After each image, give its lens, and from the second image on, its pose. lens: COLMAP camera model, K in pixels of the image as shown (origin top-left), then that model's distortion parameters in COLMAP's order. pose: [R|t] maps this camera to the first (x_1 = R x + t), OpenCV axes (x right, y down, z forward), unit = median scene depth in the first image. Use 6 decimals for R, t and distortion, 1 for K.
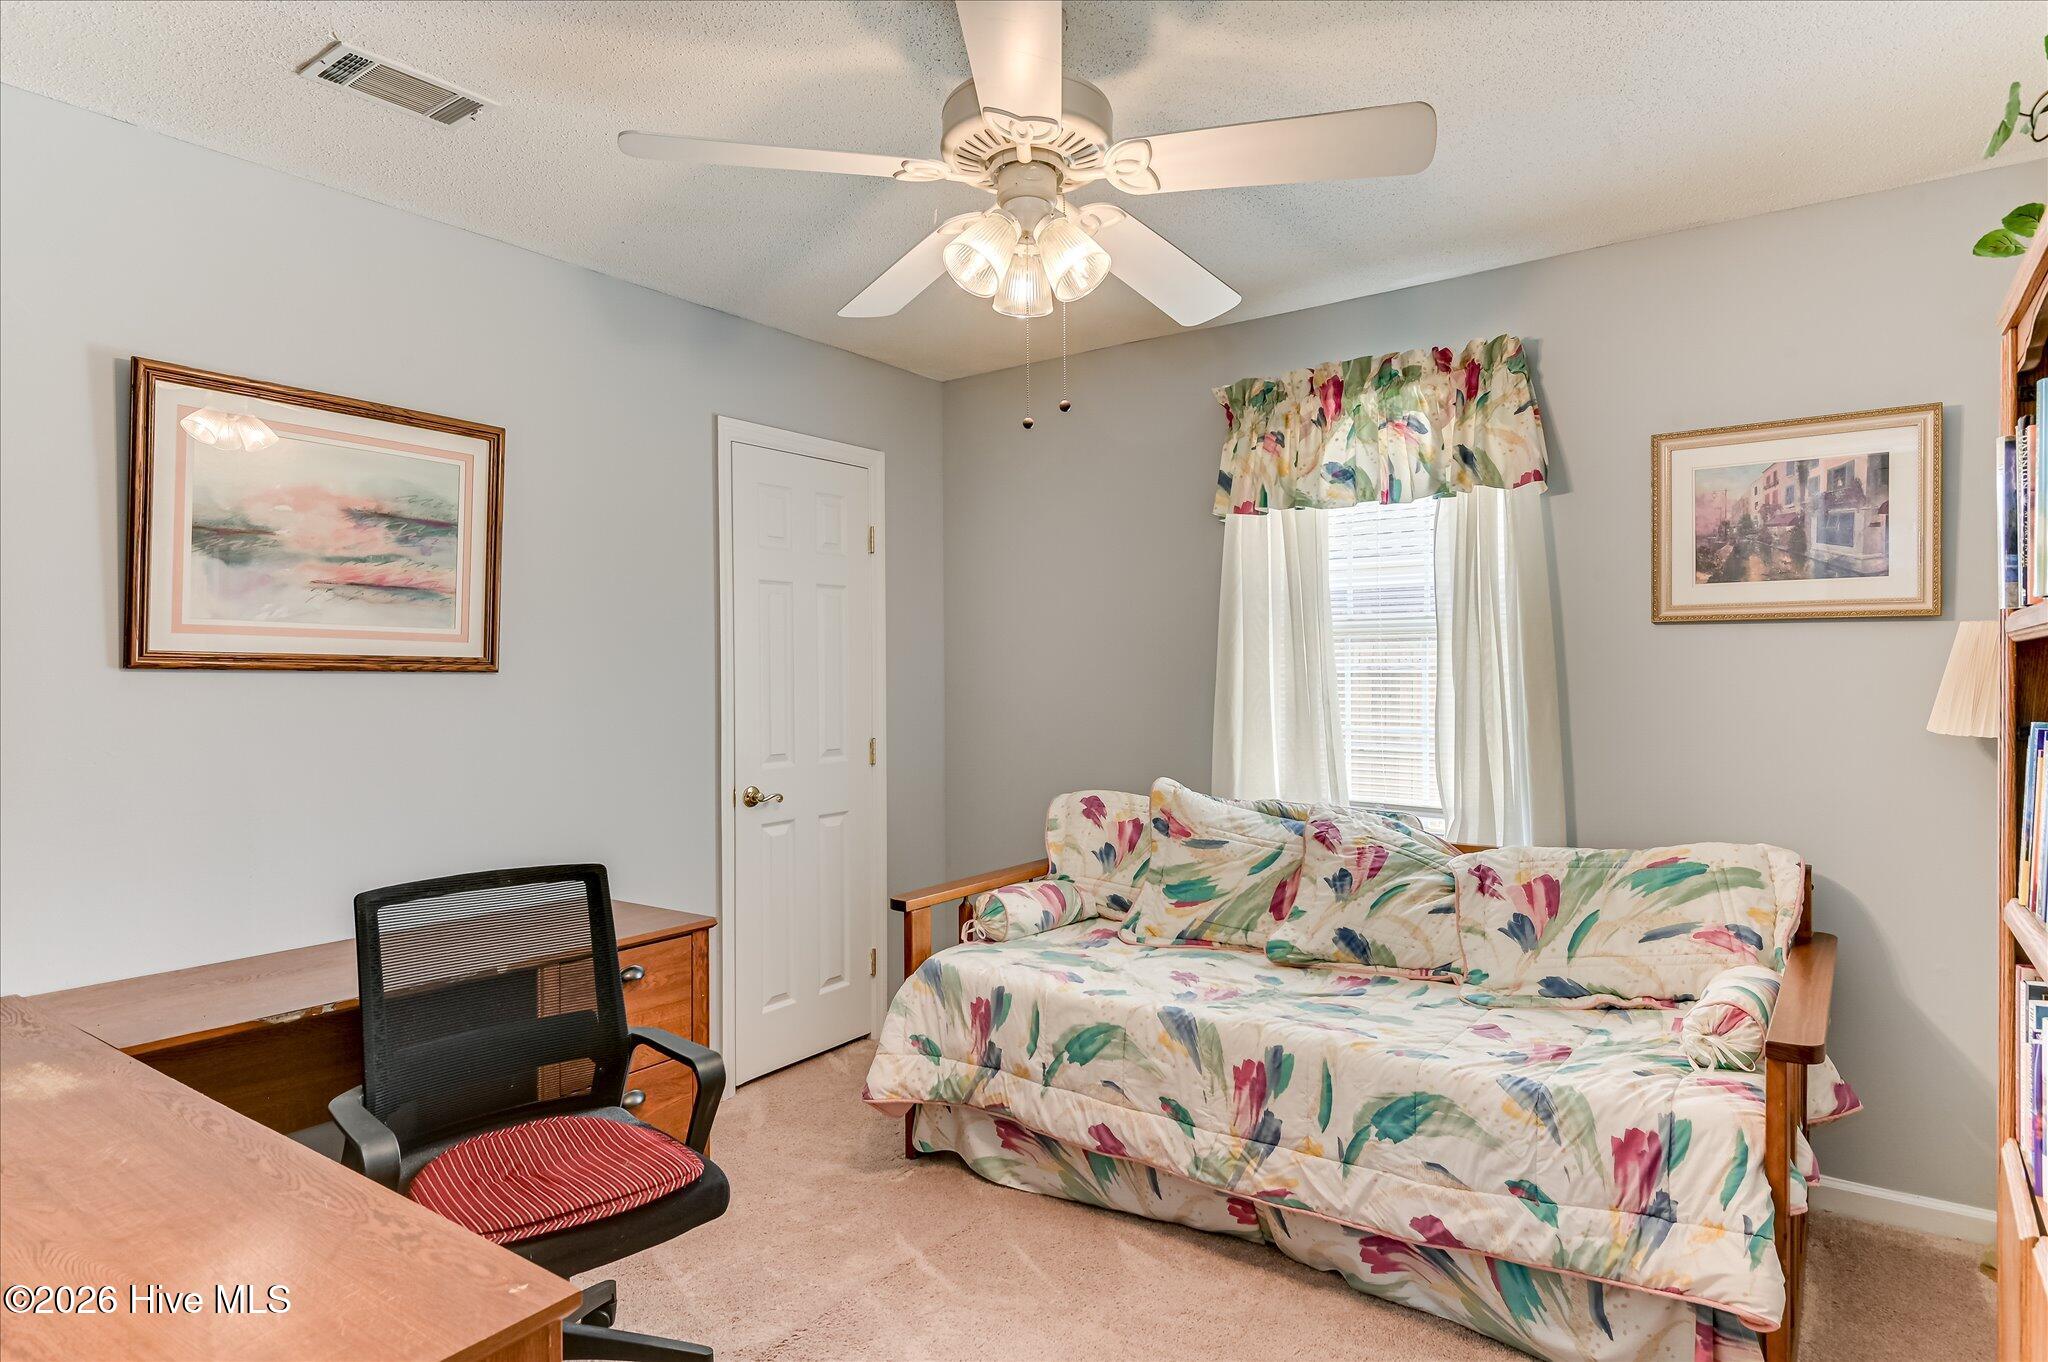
lens RADIAL K [[915.9, 0, 994.8], [0, 915.9, 680.6], [0, 0, 1]] dist [0.001999, -0.010511]
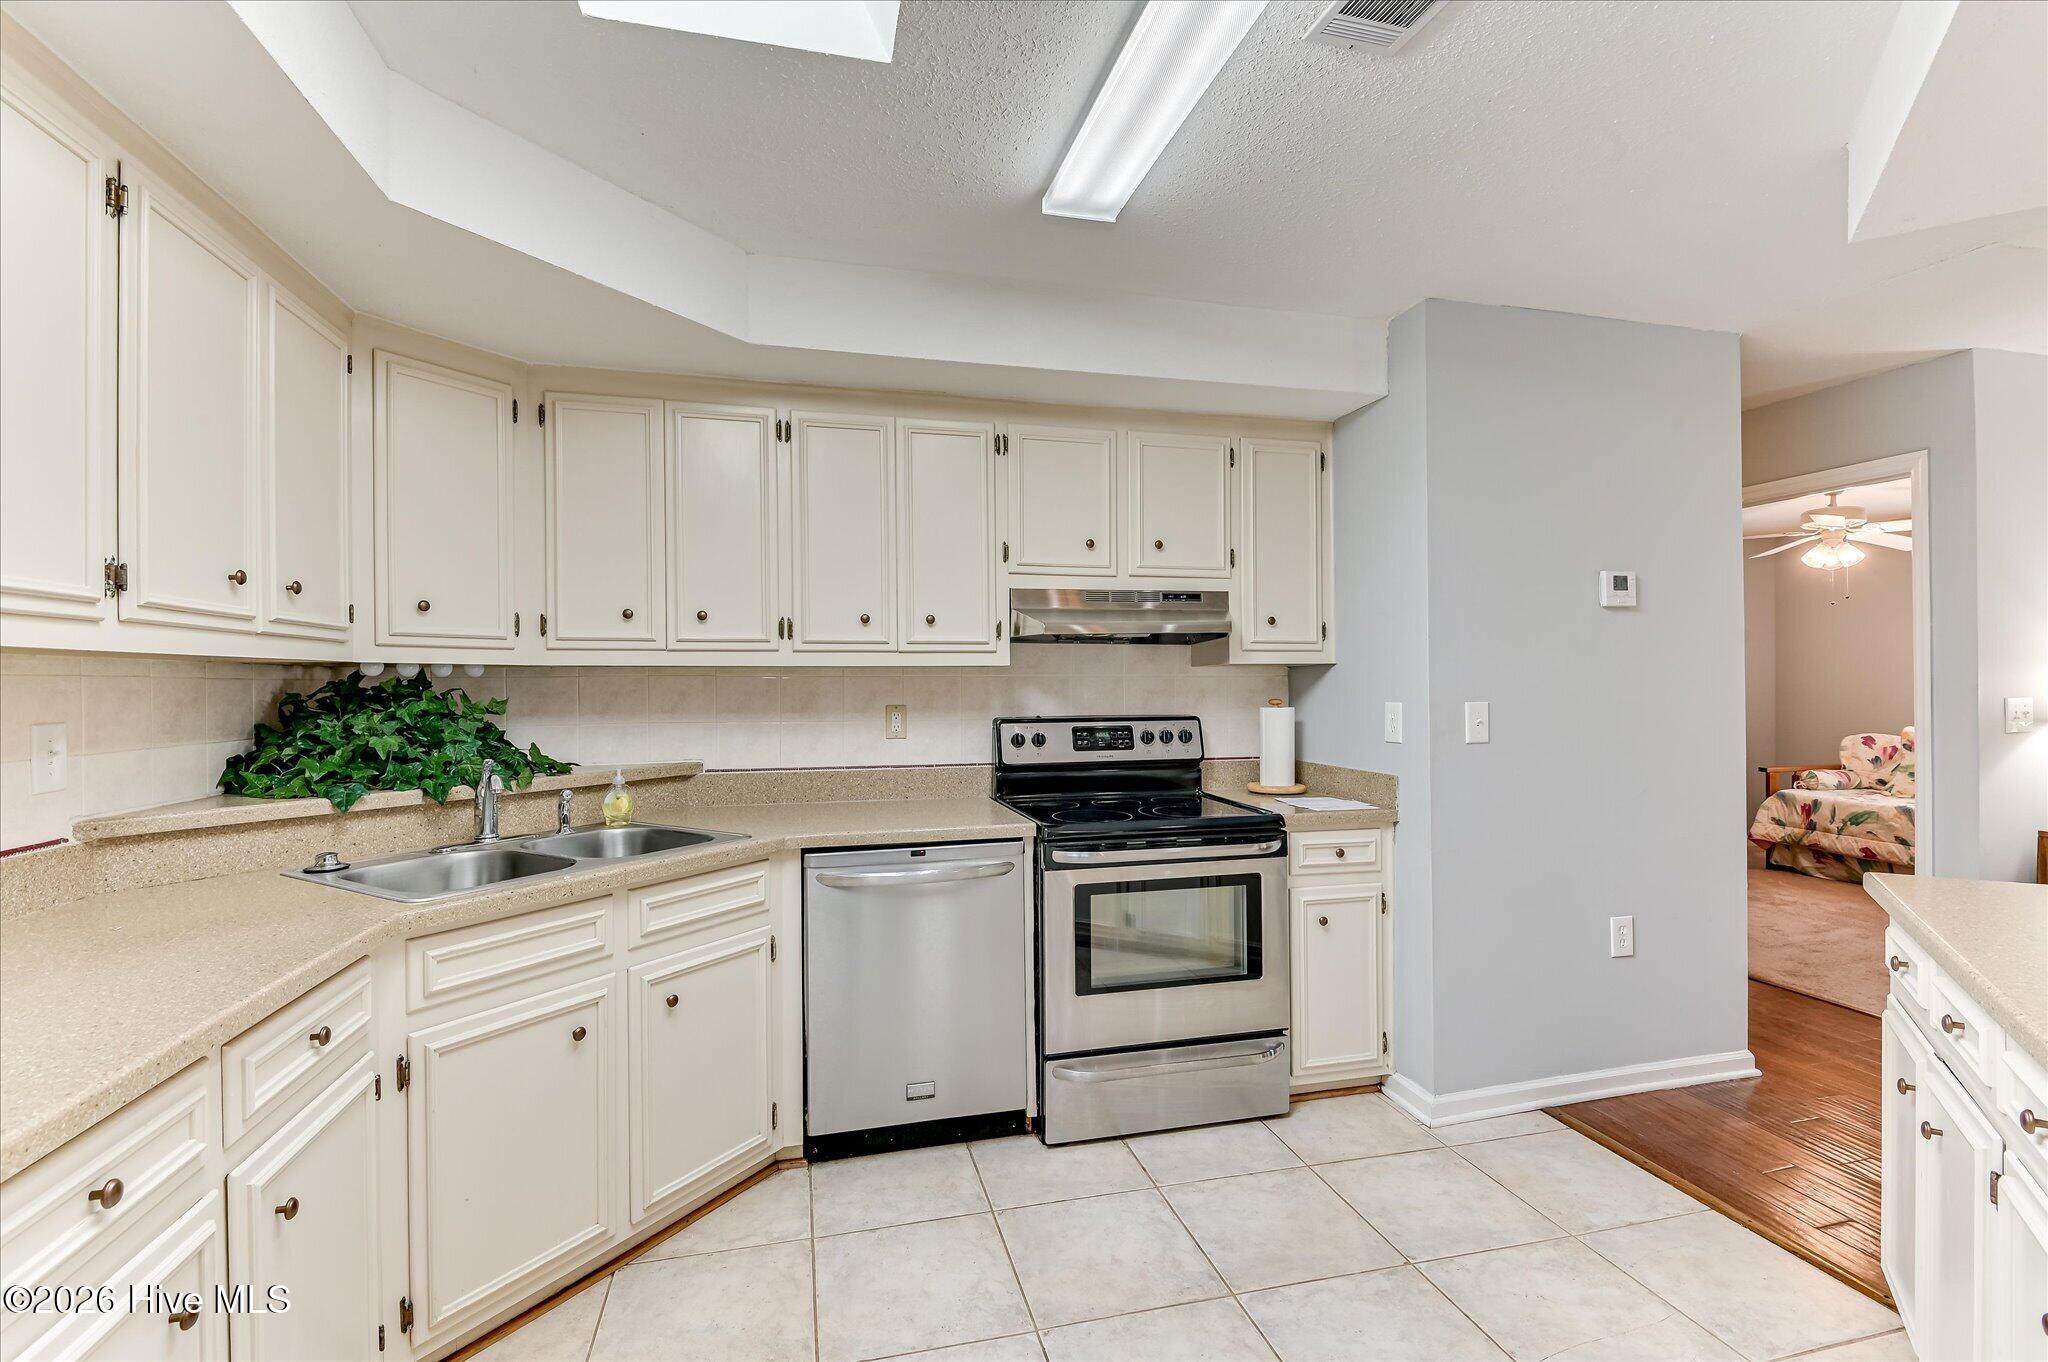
lens RADIAL K [[915.9, 0, 994.8], [0, 915.9, 680.6], [0, 0, 1]] dist [0.001999, -0.010511]
pose [[0.766259, 0.002425, -0.642528, -0.118290], [-0.007805, 0.999954, -0.005534, 0.027203], [0.642485, 0.009255, 0.766243, -2.458985]]
